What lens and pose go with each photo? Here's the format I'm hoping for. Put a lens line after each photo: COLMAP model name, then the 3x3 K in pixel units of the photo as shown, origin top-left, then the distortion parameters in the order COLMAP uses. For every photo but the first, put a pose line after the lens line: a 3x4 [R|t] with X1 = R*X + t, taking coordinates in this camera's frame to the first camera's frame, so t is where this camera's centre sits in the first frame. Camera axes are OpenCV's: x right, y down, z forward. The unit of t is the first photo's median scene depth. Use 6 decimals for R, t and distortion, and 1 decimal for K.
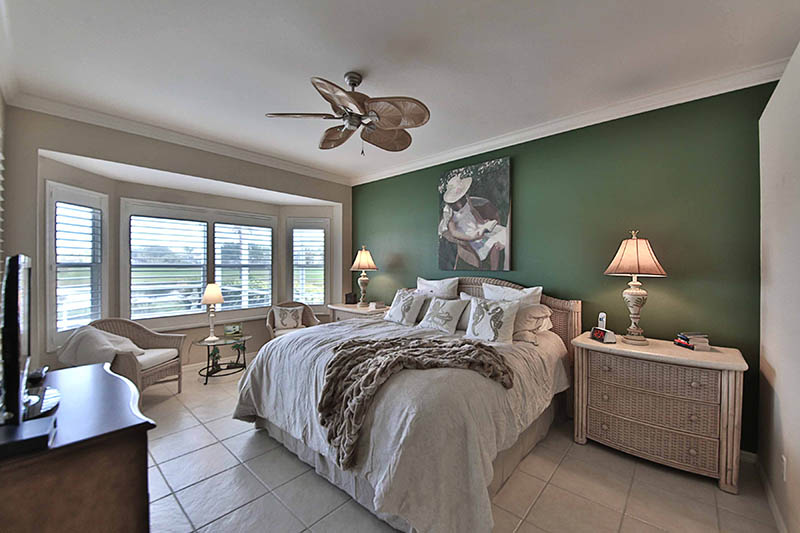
lens RADIAL K [[313.4, 0, 399.0], [0, 313.4, 268.3], [0, 0, 1]] dist [-0.000144, -0.000009]
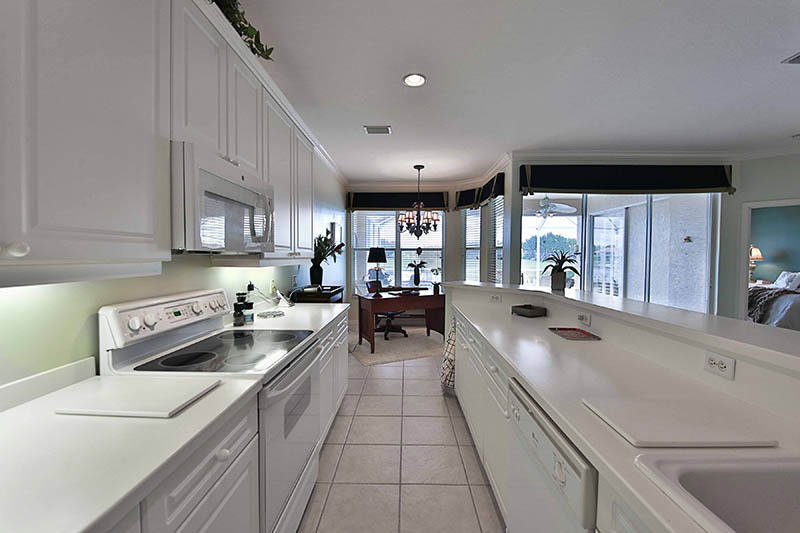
lens RADIAL K [[328.7, 0, 401.4], [0, 328.7, 263.6], [0, 0, 1]] dist [-0.015586, -0.000345]
pose [[0.648290, 0.037425, -0.760473, -0.028133], [-0.015615, 0.999235, 0.035864, -0.009158], [0.761233, -0.011376, 0.648378, -2.089676]]
